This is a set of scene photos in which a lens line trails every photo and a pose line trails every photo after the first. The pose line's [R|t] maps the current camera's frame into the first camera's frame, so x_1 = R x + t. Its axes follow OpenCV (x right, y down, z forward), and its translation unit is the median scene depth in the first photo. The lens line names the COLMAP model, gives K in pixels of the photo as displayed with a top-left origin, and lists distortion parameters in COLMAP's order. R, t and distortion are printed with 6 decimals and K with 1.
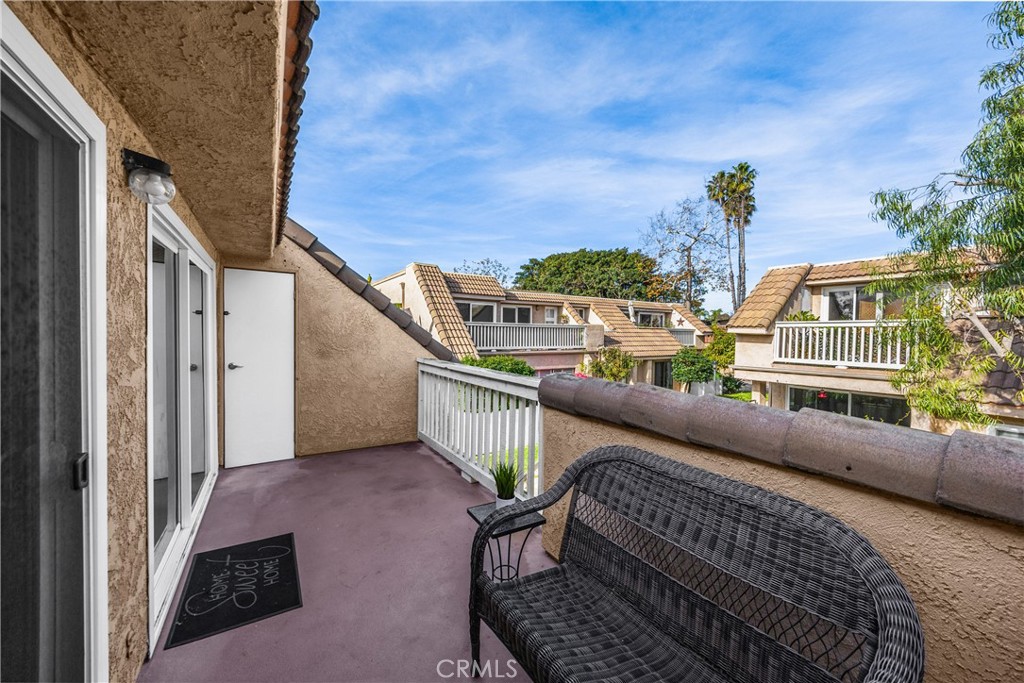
lens RADIAL K [[383.9, 0, 513.1], [0, 383.9, 343.3], [0, 0, 1]] dist [-0.002806, 0.000162]
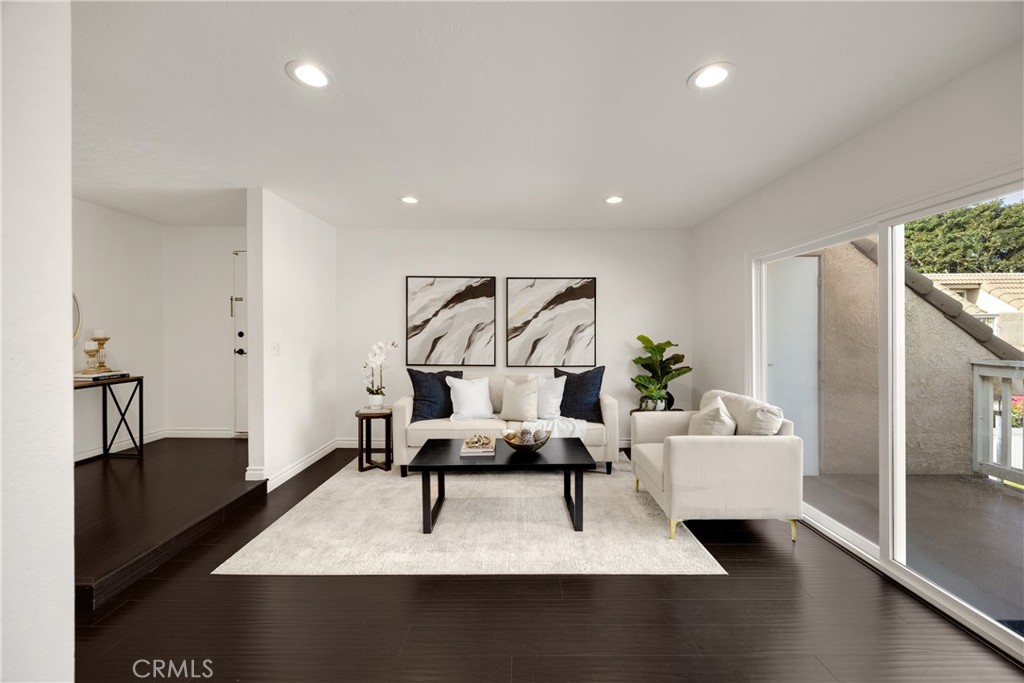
lens RADIAL K [[383.9, 0, 513.9], [0, 383.9, 333.9], [0, 0, 1]] dist [-0.002806, 0.000162]
pose [[0.847369, -0.021000, -0.530590, -0.519021], [0.006491, 0.999553, -0.029195, 0.007168], [0.530966, 0.021295, 0.847126, -0.052025]]
